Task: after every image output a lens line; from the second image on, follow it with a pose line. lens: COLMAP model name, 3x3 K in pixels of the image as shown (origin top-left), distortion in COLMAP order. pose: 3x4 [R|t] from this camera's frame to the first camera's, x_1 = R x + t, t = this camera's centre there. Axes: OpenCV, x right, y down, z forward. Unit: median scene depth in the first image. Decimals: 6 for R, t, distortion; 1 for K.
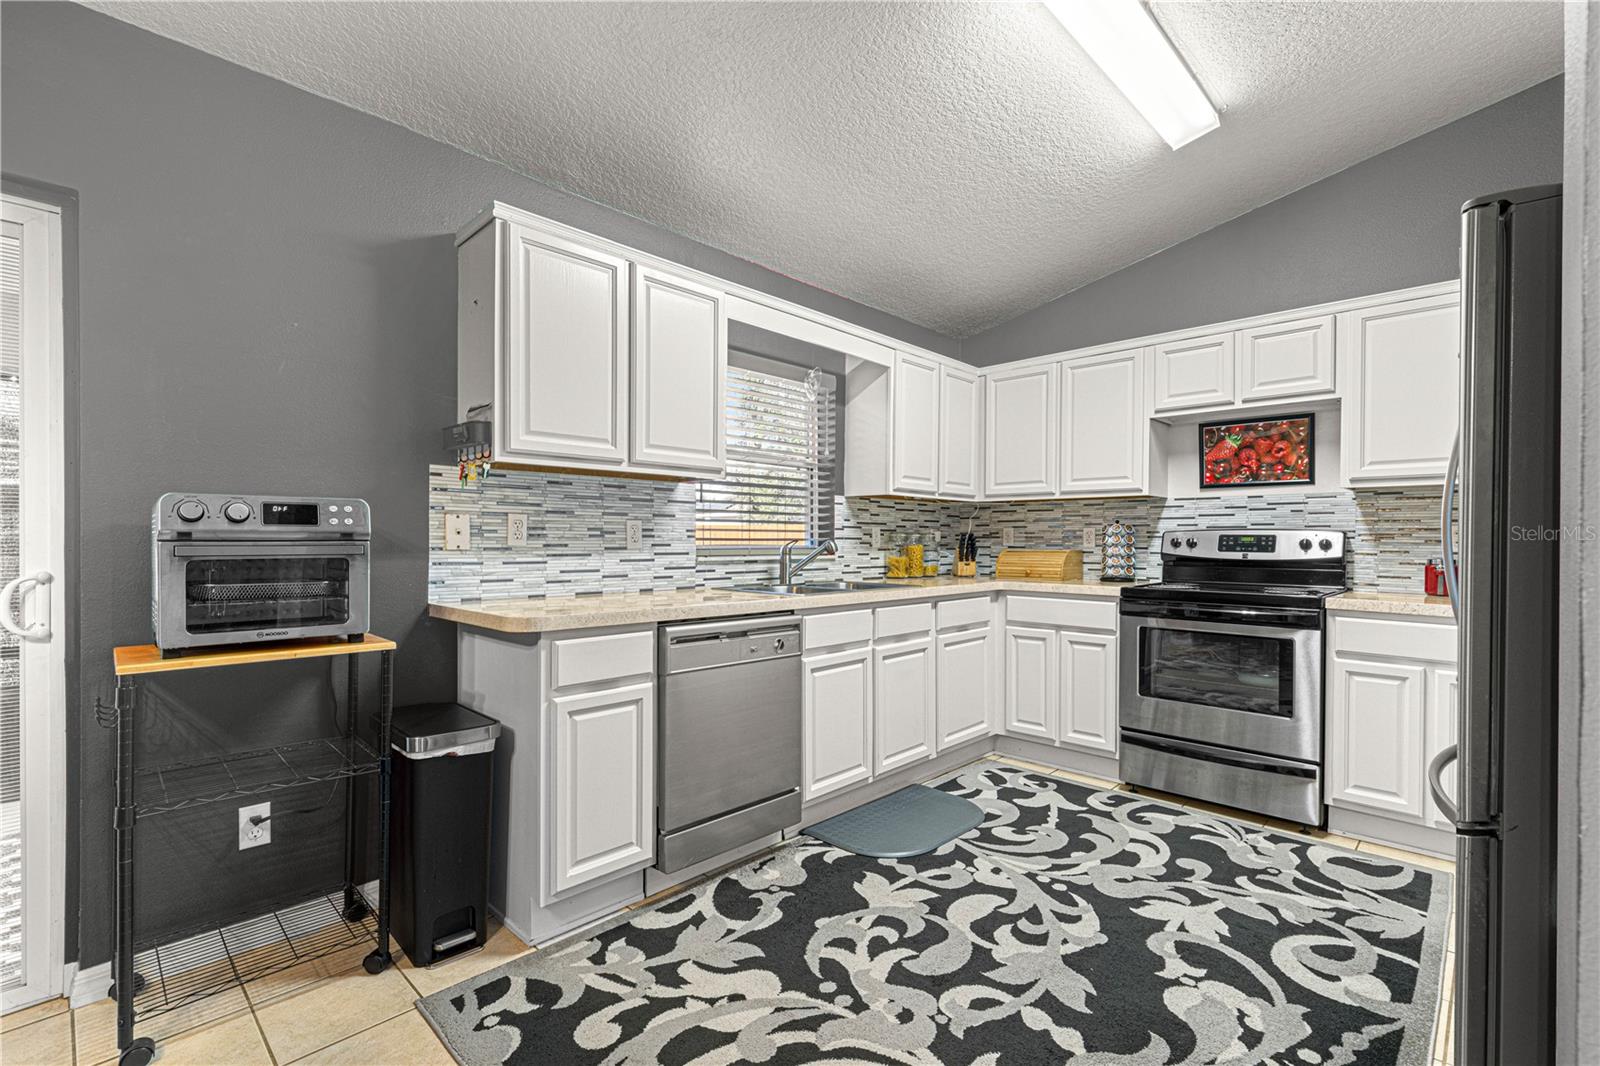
lens RADIAL K [[723.7, 0, 799.0], [0, 723.7, 541.5], [0, 0, 1]] dist [0.002789, 0.000131]
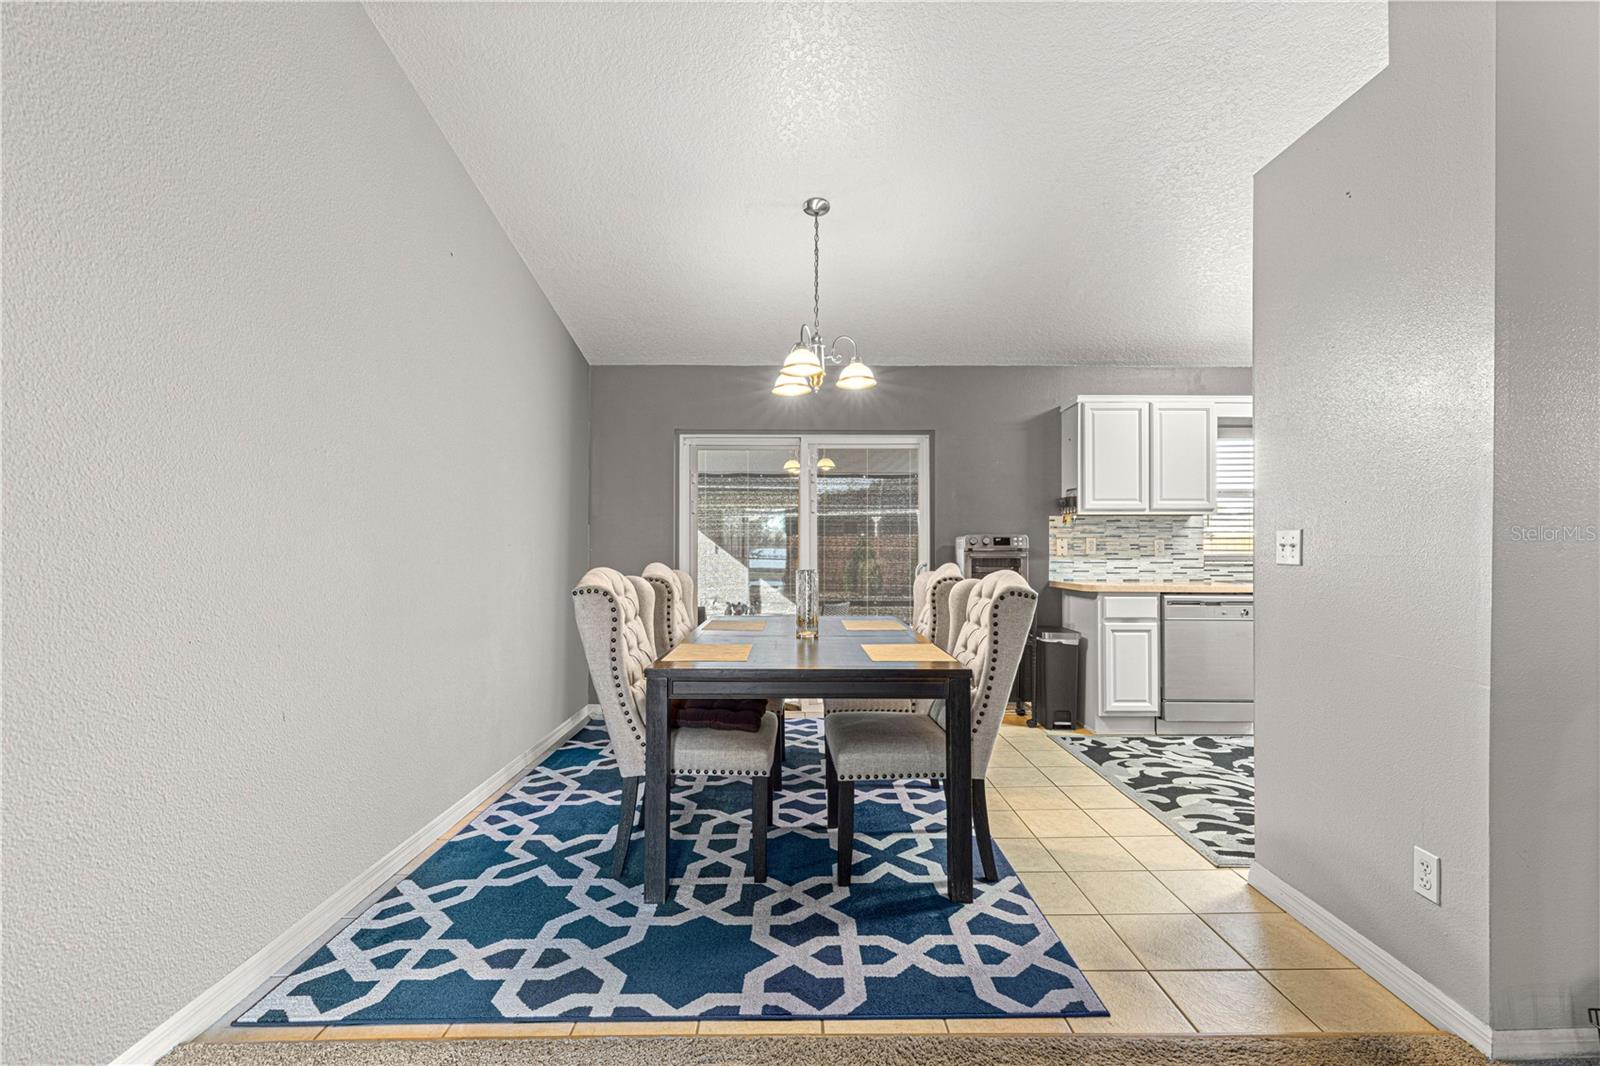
lens RADIAL K [[723.7, 0, 799.0], [0, 723.7, 541.5], [0, 0, 1]] dist [0.002789, 0.000131]
pose [[0.705315, -0.011396, -0.708803, 0.510490], [0.000976, 0.999885, -0.015104, 0.001095], [0.708894, 0.009961, 0.705245, -1.088298]]
